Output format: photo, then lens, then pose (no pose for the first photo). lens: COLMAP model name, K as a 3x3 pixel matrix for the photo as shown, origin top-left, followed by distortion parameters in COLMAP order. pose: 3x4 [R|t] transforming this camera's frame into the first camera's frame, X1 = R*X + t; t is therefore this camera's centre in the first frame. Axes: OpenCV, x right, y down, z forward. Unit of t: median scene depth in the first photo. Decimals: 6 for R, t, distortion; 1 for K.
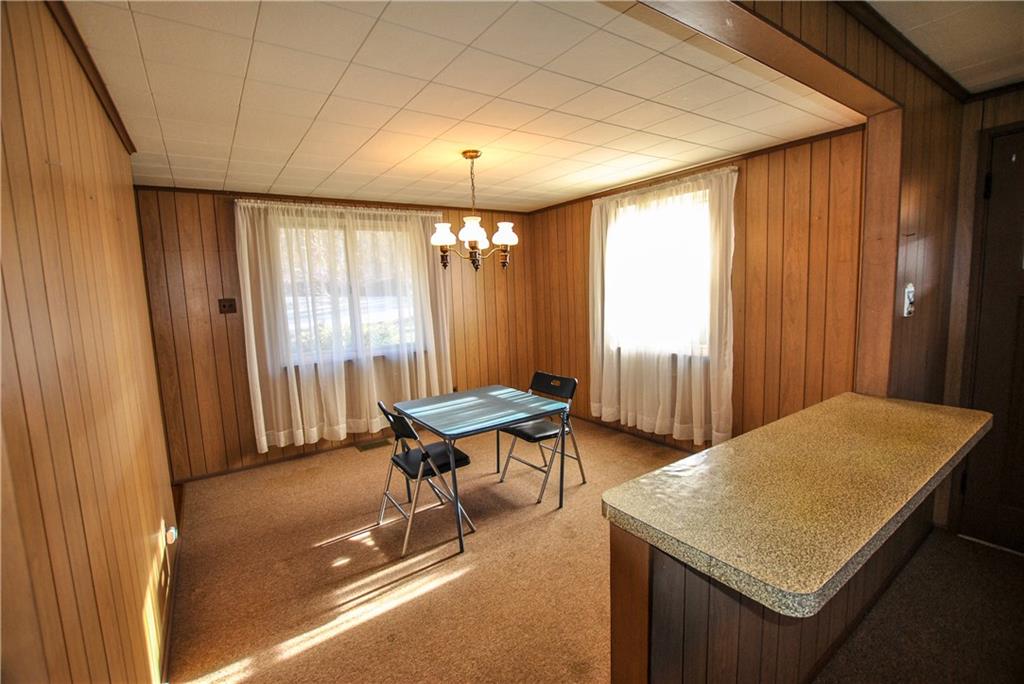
lens RADIAL K [[453.3, 0, 518.8], [0, 453.3, 340.7], [0, 0, 1]] dist [-0.030020, 0.001849]
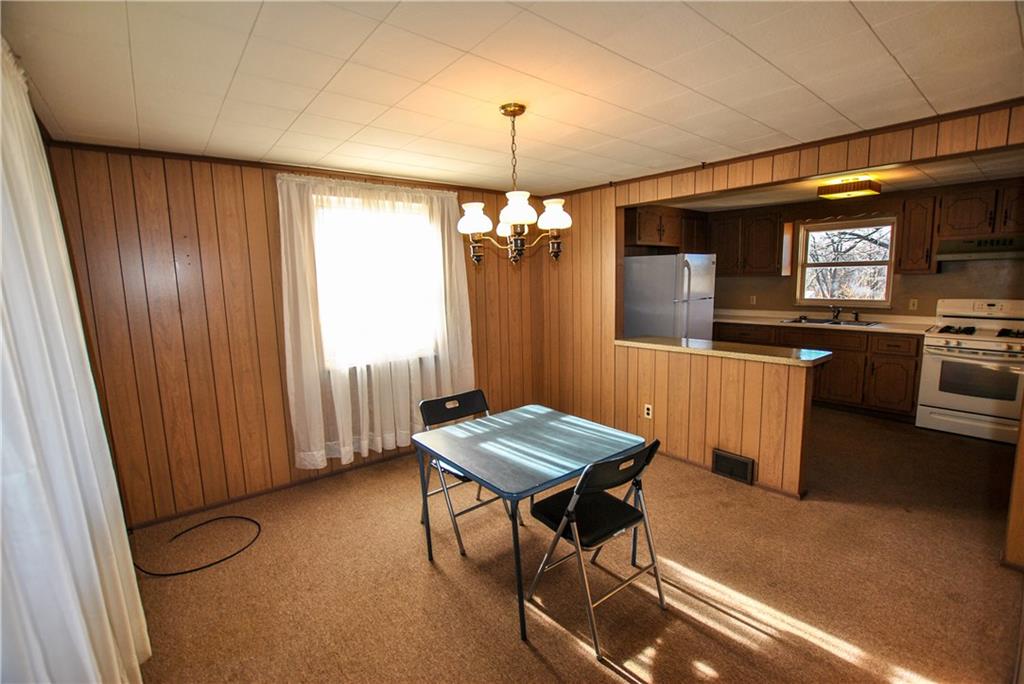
lens RADIAL K [[453.3, 0, 508.4], [0, 453.3, 342.0], [0, 0, 1]] dist [-0.030020, 0.001849]
pose [[-0.062180, -0.098207, 0.993222, -1.124331], [0.145798, 0.983578, 0.106381, -0.141748], [-0.987358, 0.151424, -0.046840, 1.392565]]
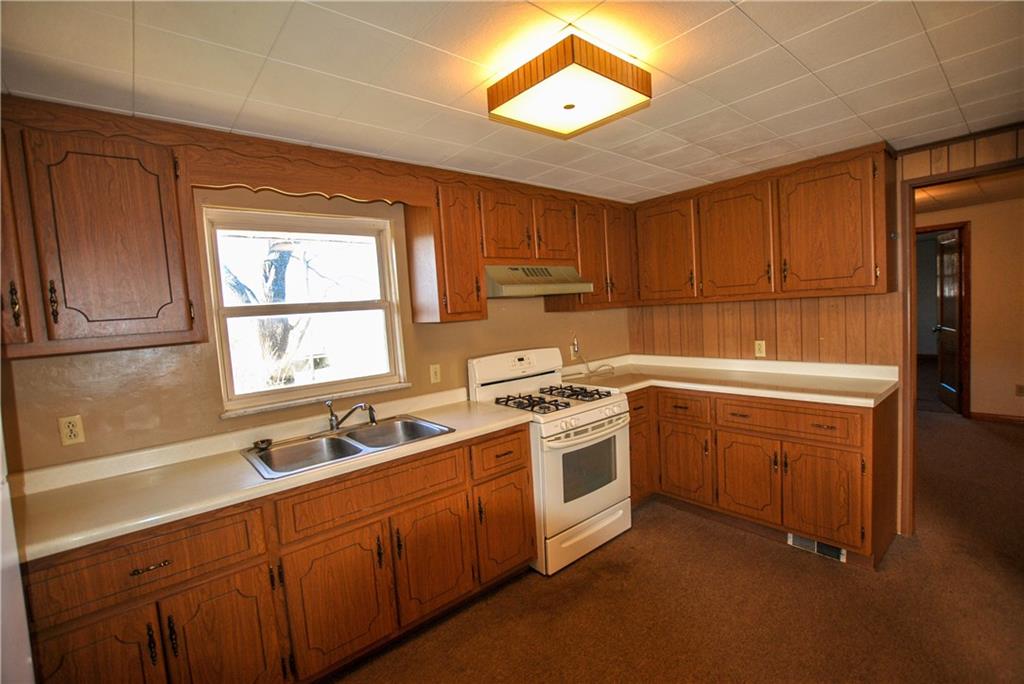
lens RADIAL K [[453.3, 0, 512.8], [0, 453.3, 338.4], [0, 0, 1]] dist [-0.030020, 0.001849]
pose [[-0.990538, 0.107259, -0.085615, 0.752116], [0.089798, 0.978306, 0.186692, -0.124407], [0.103782, 0.177238, -0.978681, 0.604344]]
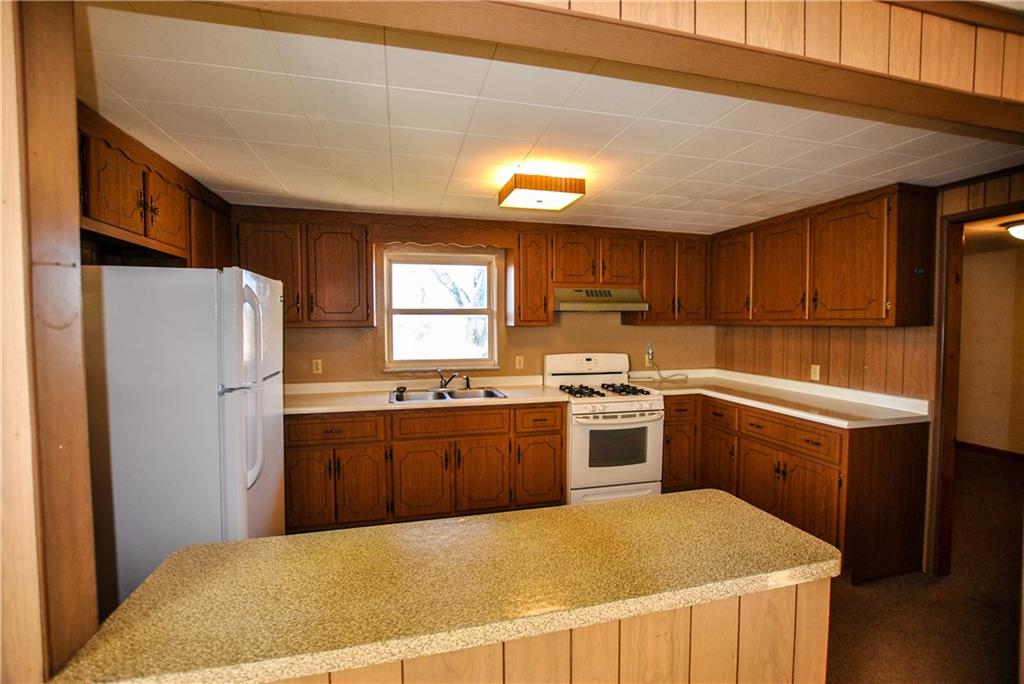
lens RADIAL K [[453.3, 0, 516.6], [0, 453.3, 340.2], [0, 0, 1]] dist [-0.030020, 0.001849]
pose [[-0.935159, 0.025620, 0.353302, 0.243635], [0.079143, 0.987280, 0.137891, -0.146817], [-0.345275, 0.156911, -0.925291, 1.011348]]
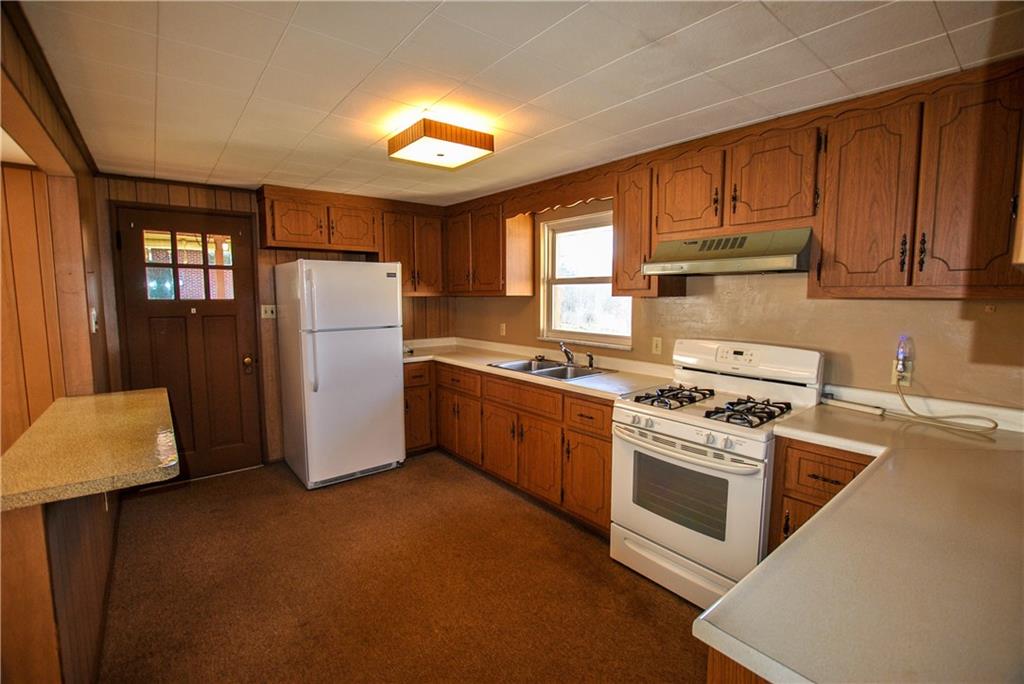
lens RADIAL K [[453.3, 0, 513.2], [0, 453.3, 336.9], [0, 0, 1]] dist [-0.030020, 0.001849]
pose [[-0.068344, -0.056926, 0.996036, -0.445650], [0.123230, 0.990244, 0.065050, 0.023347], [-0.990022, 0.127188, -0.060662, -0.139207]]
